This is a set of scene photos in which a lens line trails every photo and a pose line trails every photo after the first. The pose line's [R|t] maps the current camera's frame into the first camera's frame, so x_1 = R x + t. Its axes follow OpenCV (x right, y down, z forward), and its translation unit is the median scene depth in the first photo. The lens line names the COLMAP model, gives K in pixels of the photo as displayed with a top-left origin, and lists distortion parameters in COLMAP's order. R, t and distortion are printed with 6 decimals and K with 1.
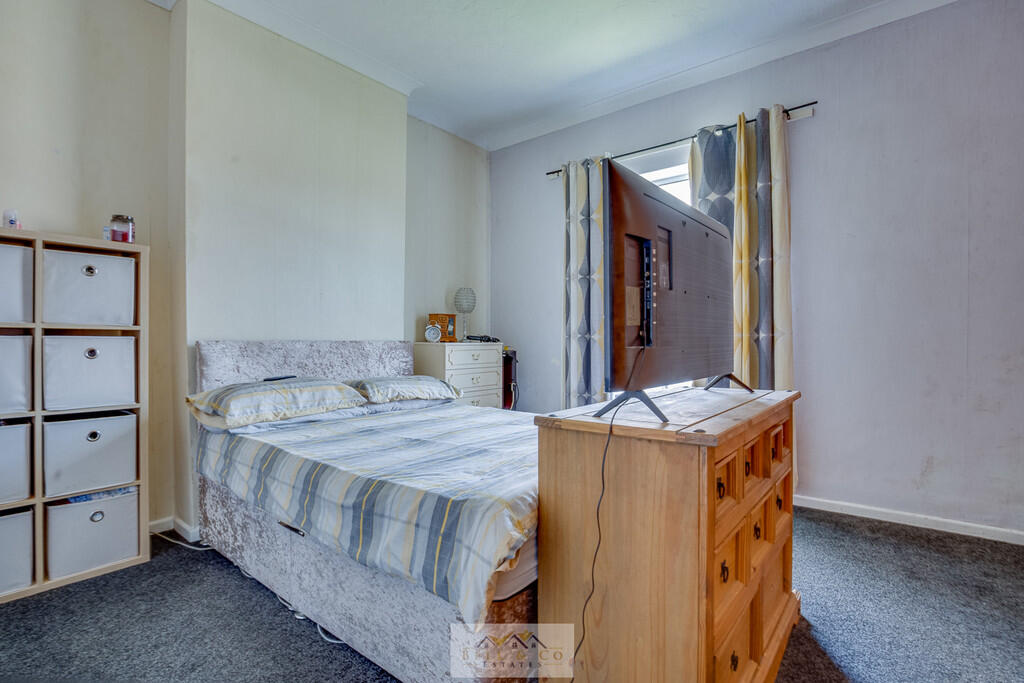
lens RADIAL K [[489.8, 0, 509.1], [0, 489.8, 342.5], [0, 0, 1]] dist [-0.003302, -0.000309]
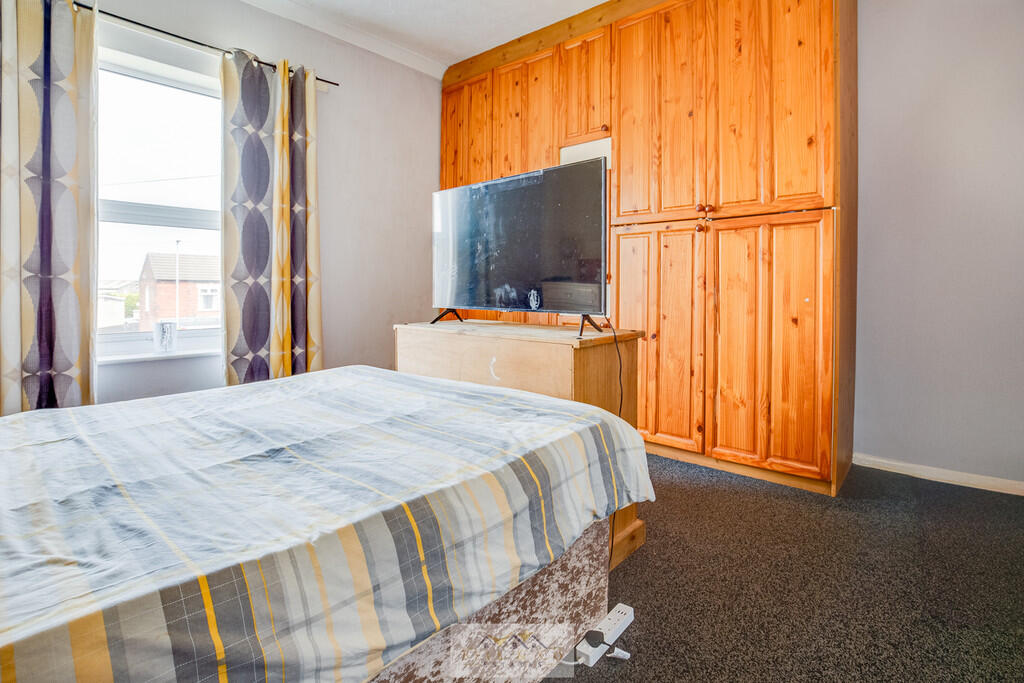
lens RADIAL K [[489.8, 0, 492.8], [0, 489.8, 292.7], [0, 0, 1]] dist [-0.003302, -0.000309]
pose [[0.096646, -0.002859, 0.995315, -0.468104], [-0.005236, 0.999981, 0.003381, 0.010287], [-0.995305, -0.005538, 0.096630, 0.439505]]
